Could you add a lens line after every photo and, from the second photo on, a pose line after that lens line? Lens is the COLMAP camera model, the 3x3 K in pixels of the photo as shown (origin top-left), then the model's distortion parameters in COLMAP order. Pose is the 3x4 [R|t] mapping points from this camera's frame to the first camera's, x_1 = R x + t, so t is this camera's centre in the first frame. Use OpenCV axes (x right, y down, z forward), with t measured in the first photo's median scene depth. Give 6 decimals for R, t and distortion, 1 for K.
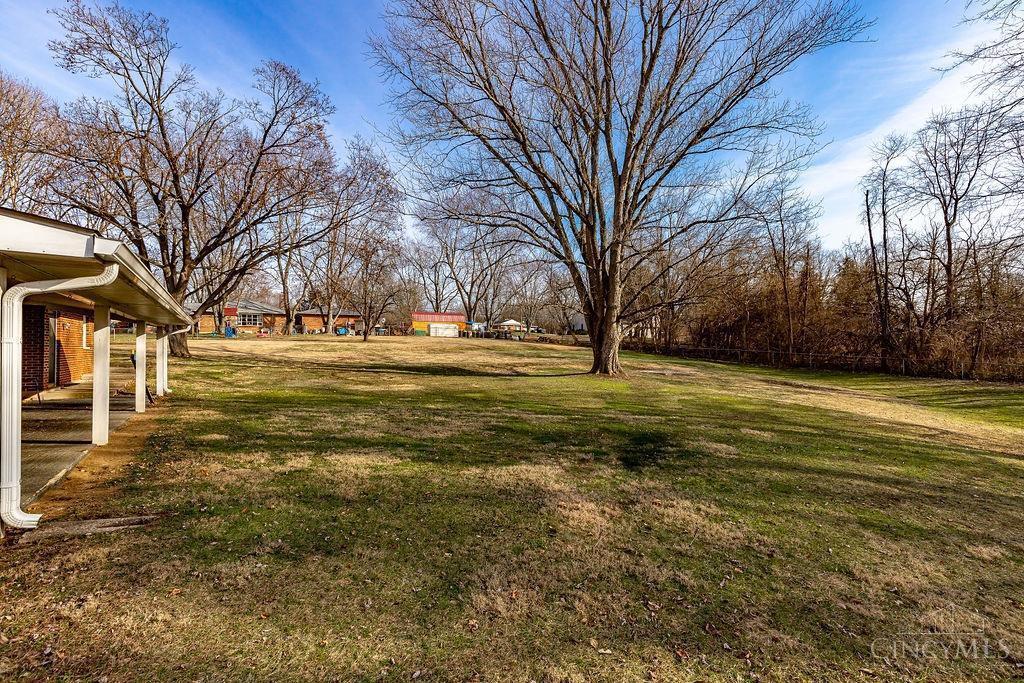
lens RADIAL K [[473.6, 0, 512.0], [0, 473.6, 341.5], [0, 0, 1]] dist [0.001481, -0.000145]
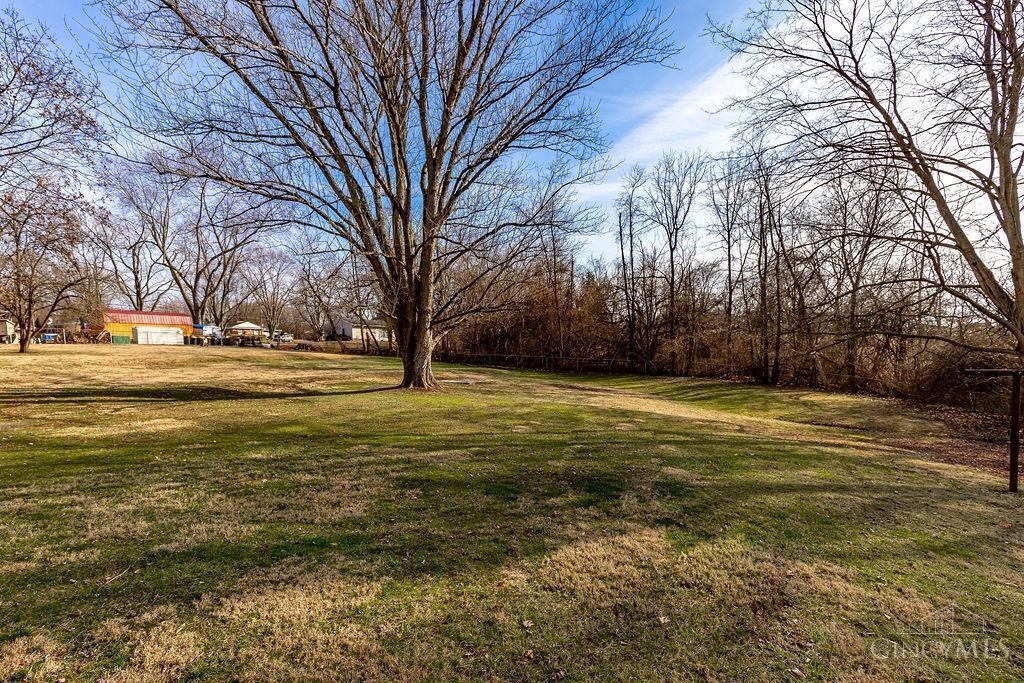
lens RADIAL K [[492.9, 0, 511.6], [0, 492.9, 380.2], [0, 0, 1]] dist [0.004481, 0.000411]
pose [[0.870965, -0.042911, 0.489468, -0.072027], [0.009281, 0.997438, 0.070930, -0.006019], [-0.491257, -0.057235, 0.869132, 0.082143]]
